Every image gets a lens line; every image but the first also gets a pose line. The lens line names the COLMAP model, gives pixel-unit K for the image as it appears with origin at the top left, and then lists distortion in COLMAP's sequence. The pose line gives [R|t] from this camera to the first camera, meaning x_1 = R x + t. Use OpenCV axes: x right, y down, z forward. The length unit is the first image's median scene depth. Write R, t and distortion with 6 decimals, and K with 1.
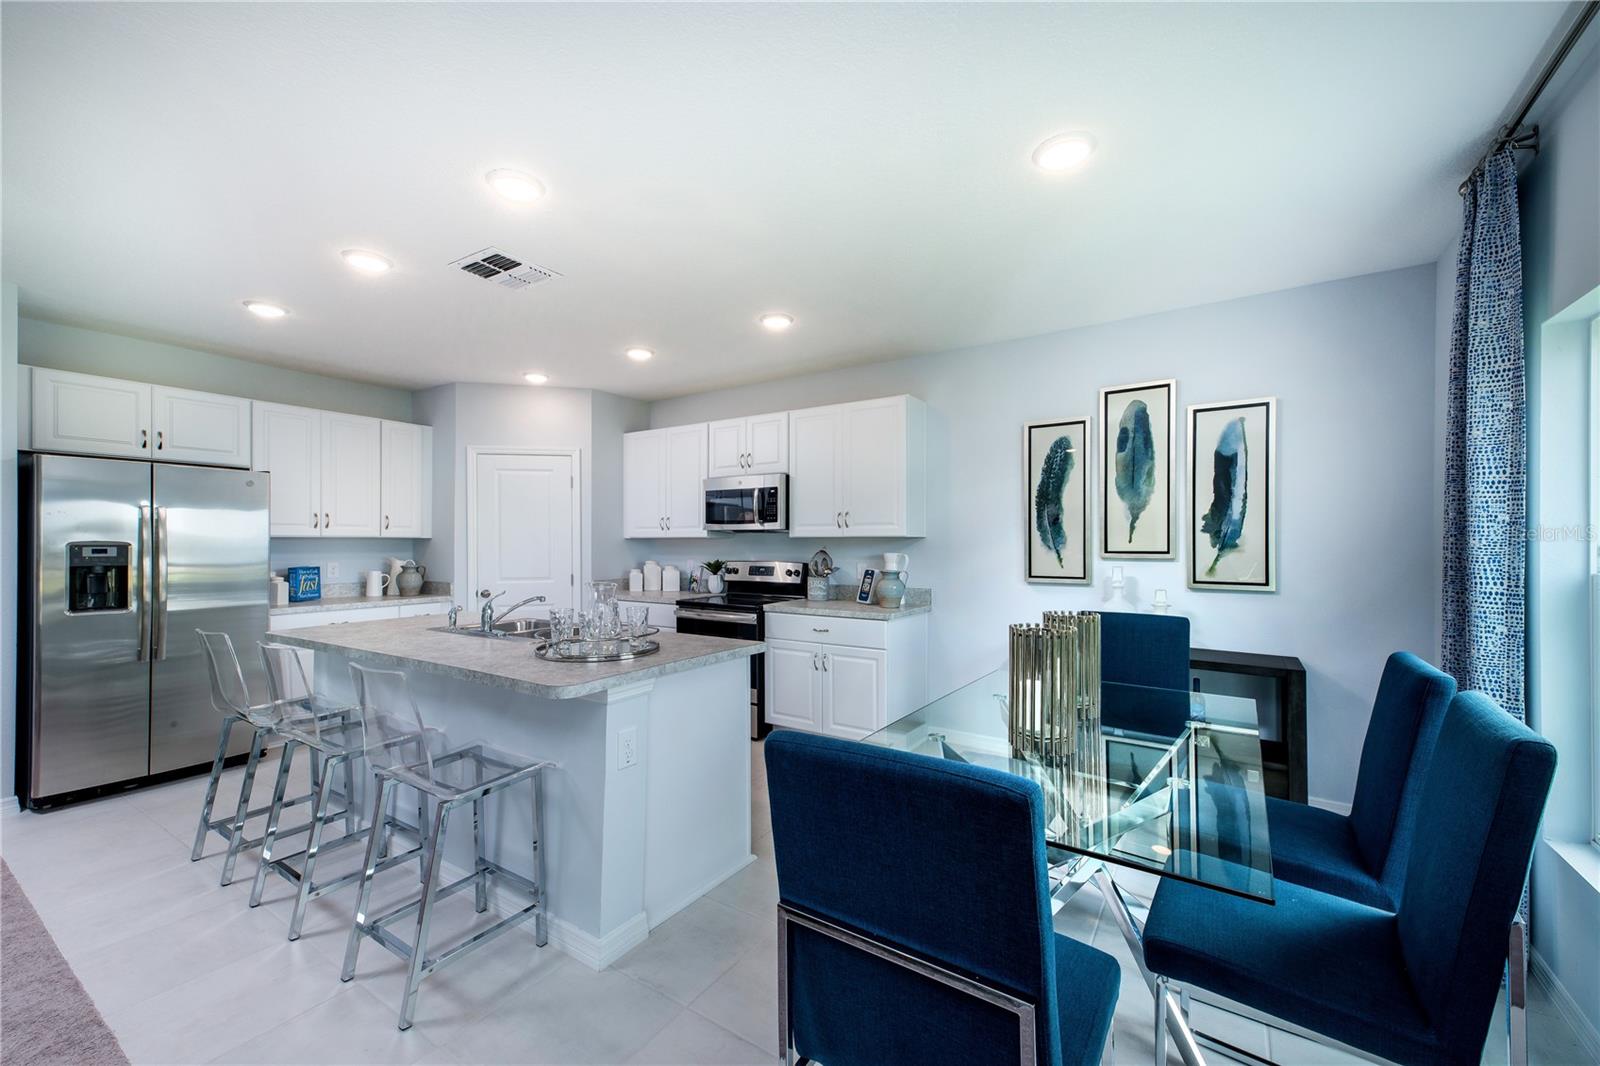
lens RADIAL K [[640.5, 0, 798.9], [0, 640.5, 540.5], [0, 0, 1]] dist [0.021778, 0.000064]
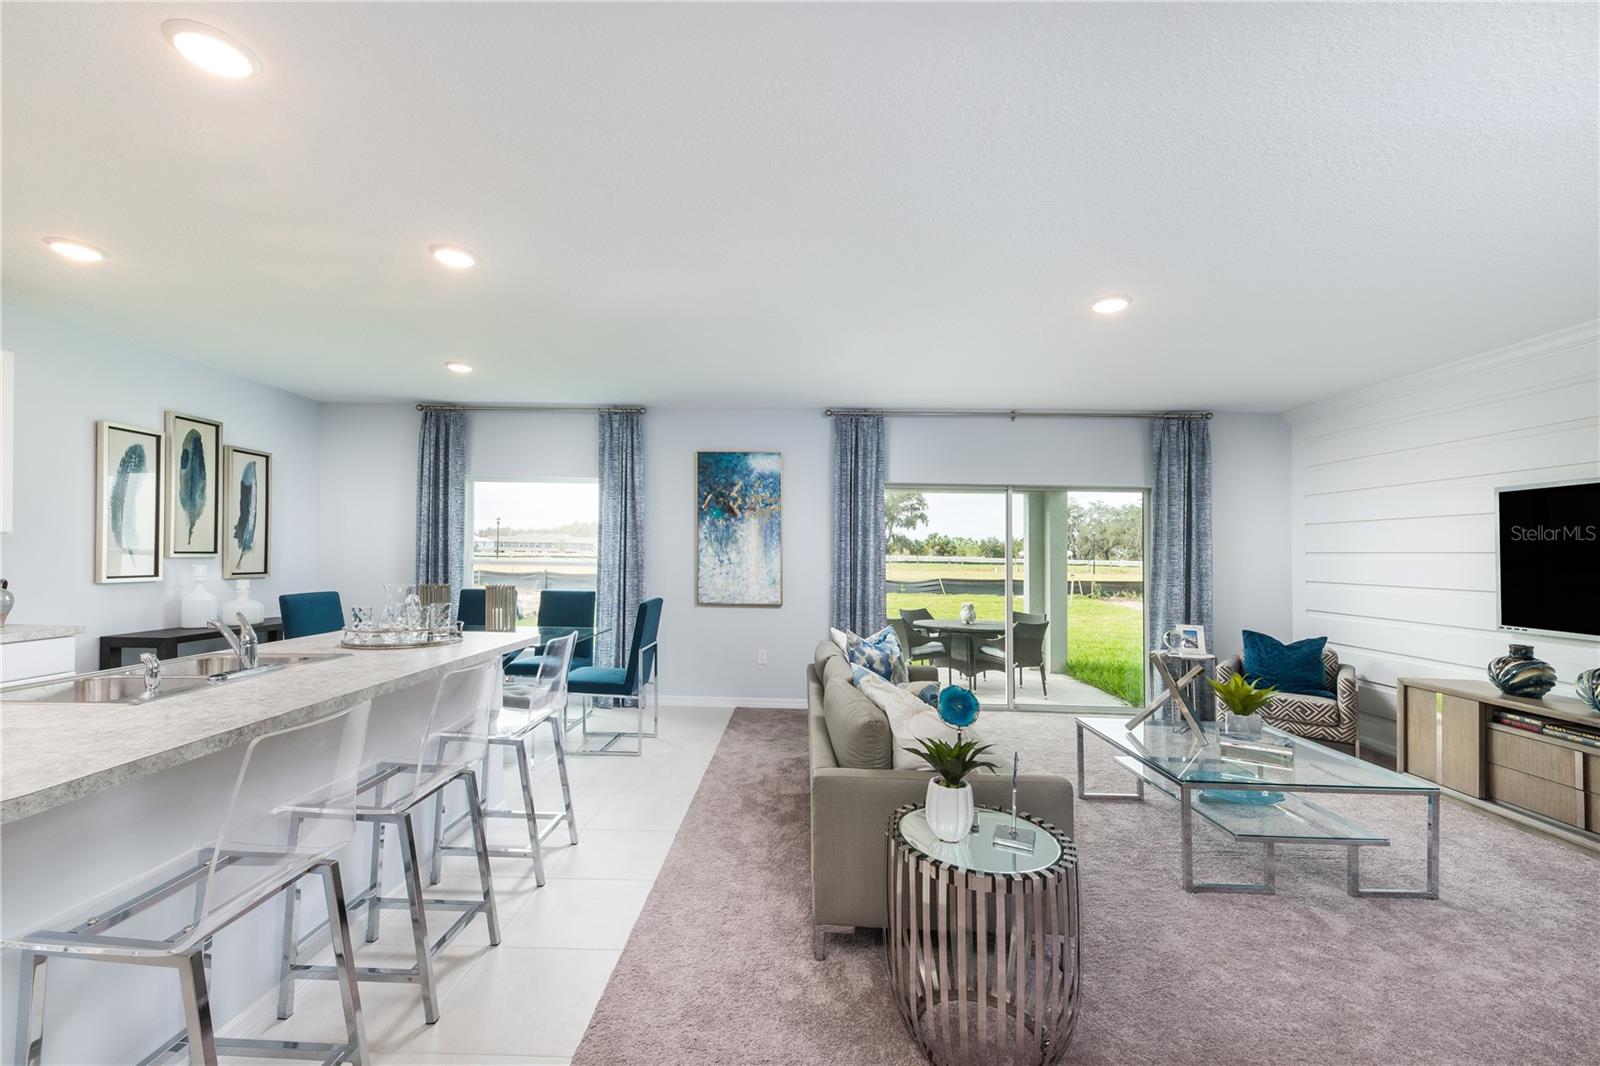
lens RADIAL K [[640.5, 0, 794.5], [0, 640.5, 543.3], [0, 0, 1]] dist [0.021778, 0.000064]
pose [[-0.540691, 0.004223, 0.841211, -1.103209], [-0.021210, 0.999601, -0.018651, -0.000594], [-0.840954, -0.027927, -0.540386, 0.681273]]
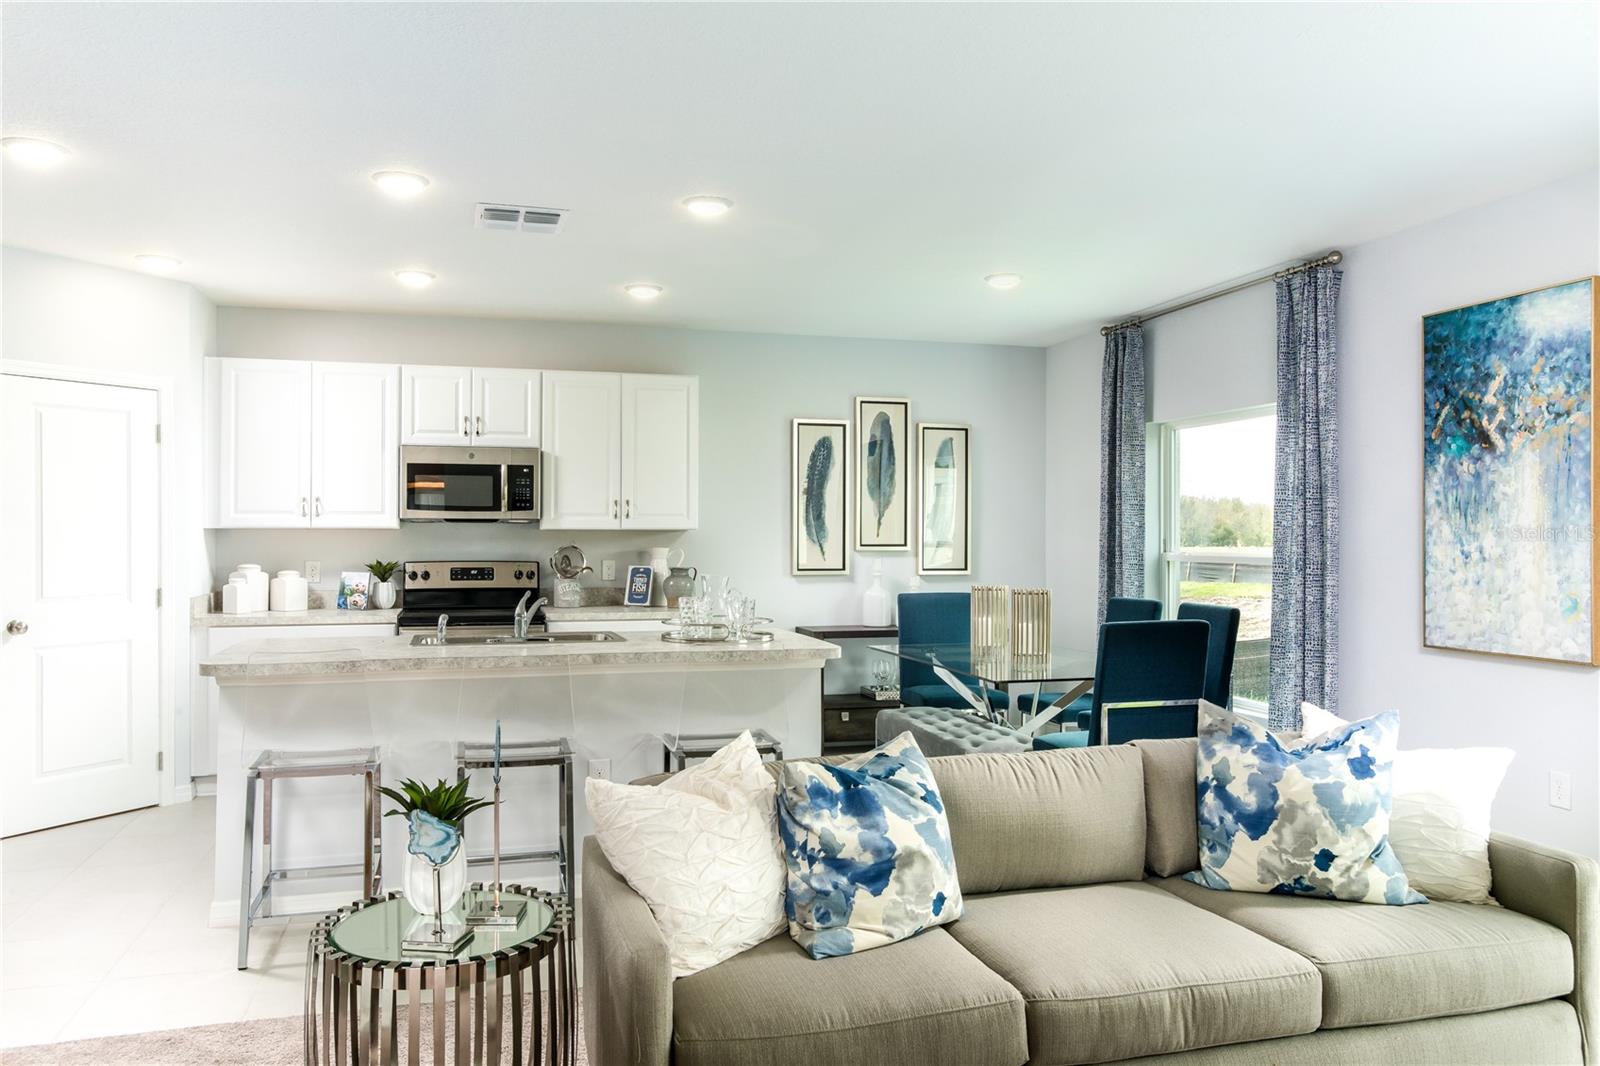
lens RADIAL K [[1219.7, 0, 807.9], [0, 1219.7, 532.5], [0, 0, 1]] dist [-0.007714, 0.002977]
pose [[0.655389, 0.003855, 0.755281, -1.144225], [-0.004605, 0.999989, -0.001109, -0.001208], [-0.755277, -0.002751, 0.655400, -0.298943]]
